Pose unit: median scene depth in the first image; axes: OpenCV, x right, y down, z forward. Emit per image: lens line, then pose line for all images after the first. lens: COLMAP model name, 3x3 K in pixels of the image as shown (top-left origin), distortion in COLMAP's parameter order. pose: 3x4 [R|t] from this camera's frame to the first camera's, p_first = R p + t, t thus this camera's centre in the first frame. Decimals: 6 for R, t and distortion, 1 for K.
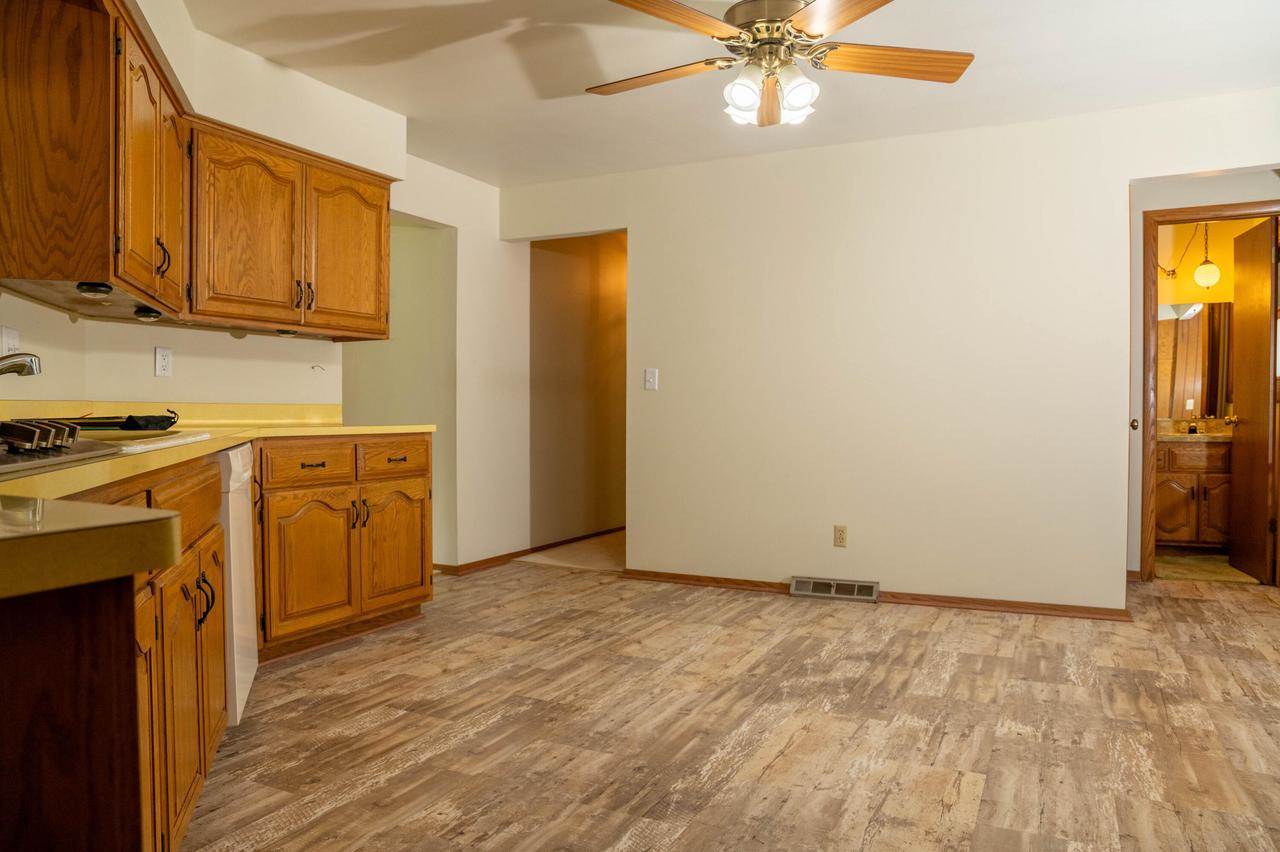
lens RADIAL K [[873.6, 0, 639.9], [0, 873.6, 429.1], [0, 0, 1]] dist [-0.103851, 0.054428]
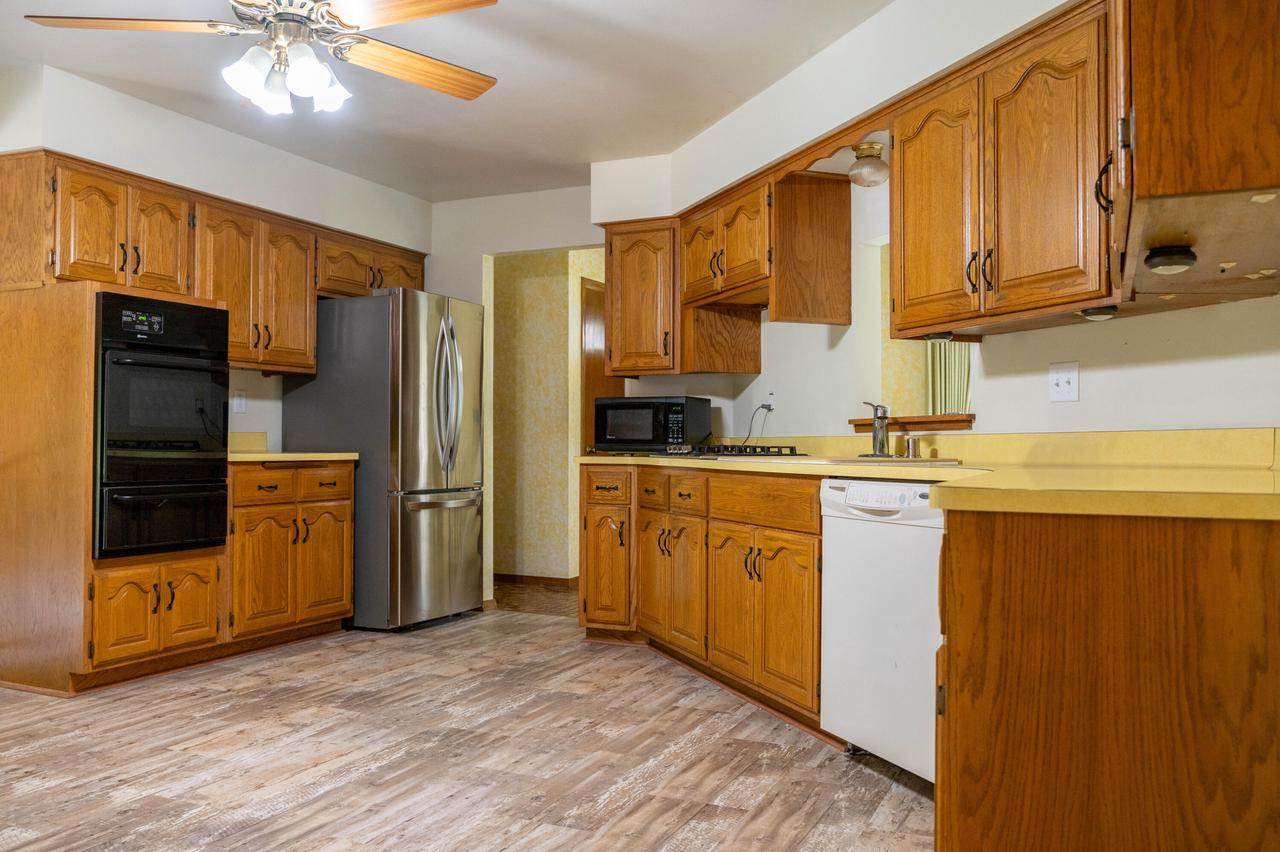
lens RADIAL K [[1097.3, 0, 640.1], [0, 1097.3, 426.4], [0, 0, 1]] dist [-0.001255, 0.007020]
pose [[-0.999654, -0.002344, -0.026191, -0.187867], [-0.002521, 0.999974, 0.006739, -0.047670], [0.026175, 0.006803, -0.999634, 2.249549]]
